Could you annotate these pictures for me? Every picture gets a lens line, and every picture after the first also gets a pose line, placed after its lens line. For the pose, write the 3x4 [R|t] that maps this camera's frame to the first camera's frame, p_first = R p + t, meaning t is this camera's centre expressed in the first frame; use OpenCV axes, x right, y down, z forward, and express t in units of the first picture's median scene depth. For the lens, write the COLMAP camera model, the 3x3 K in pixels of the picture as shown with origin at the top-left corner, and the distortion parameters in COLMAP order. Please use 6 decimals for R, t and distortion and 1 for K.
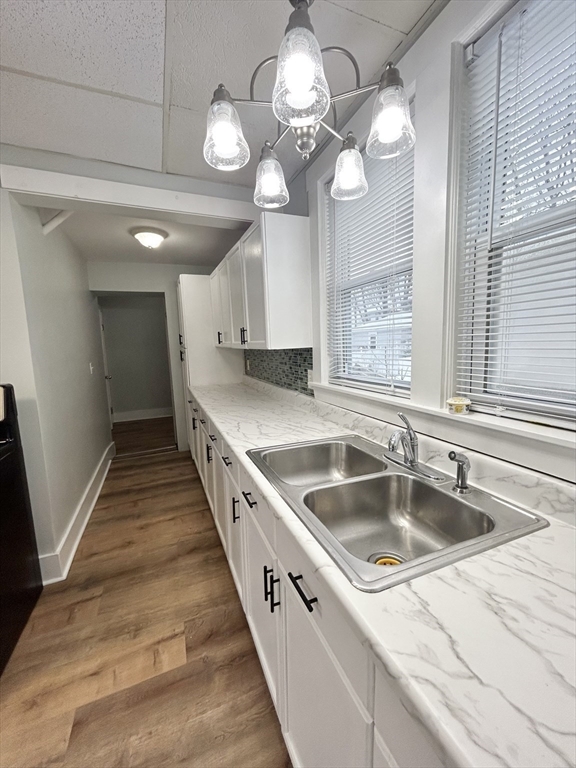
lens RADIAL K [[312.0, 0, 288.8], [0, 312.0, 388.3], [0, 0, 1]] dist [-0.003607, 0.001191]
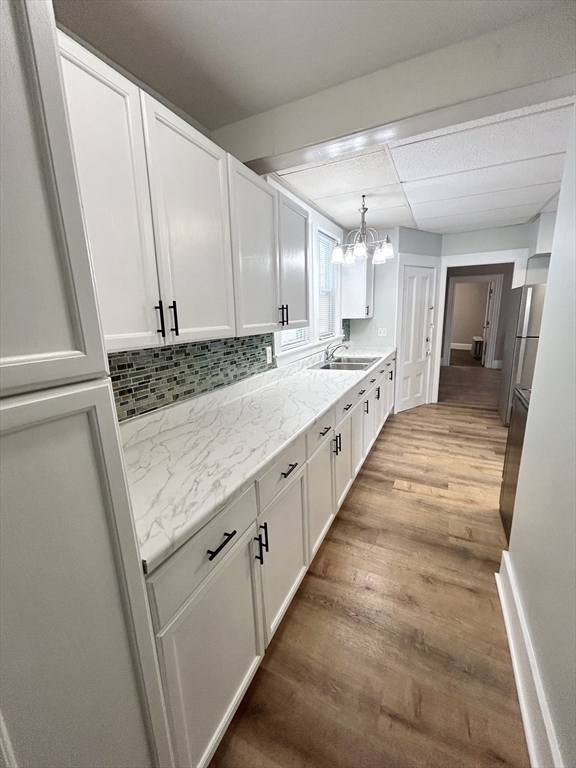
lens RADIAL K [[312.0, 0, 289.1], [0, 312.0, 382.4], [0, 0, 1]] dist [-0.003607, 0.001191]
pose [[-0.661512, -0.114608, 0.741126, -0.901229], [0.157072, 0.945160, 0.286359, -0.268326], [-0.733301, 0.305840, -0.607232, 1.766379]]
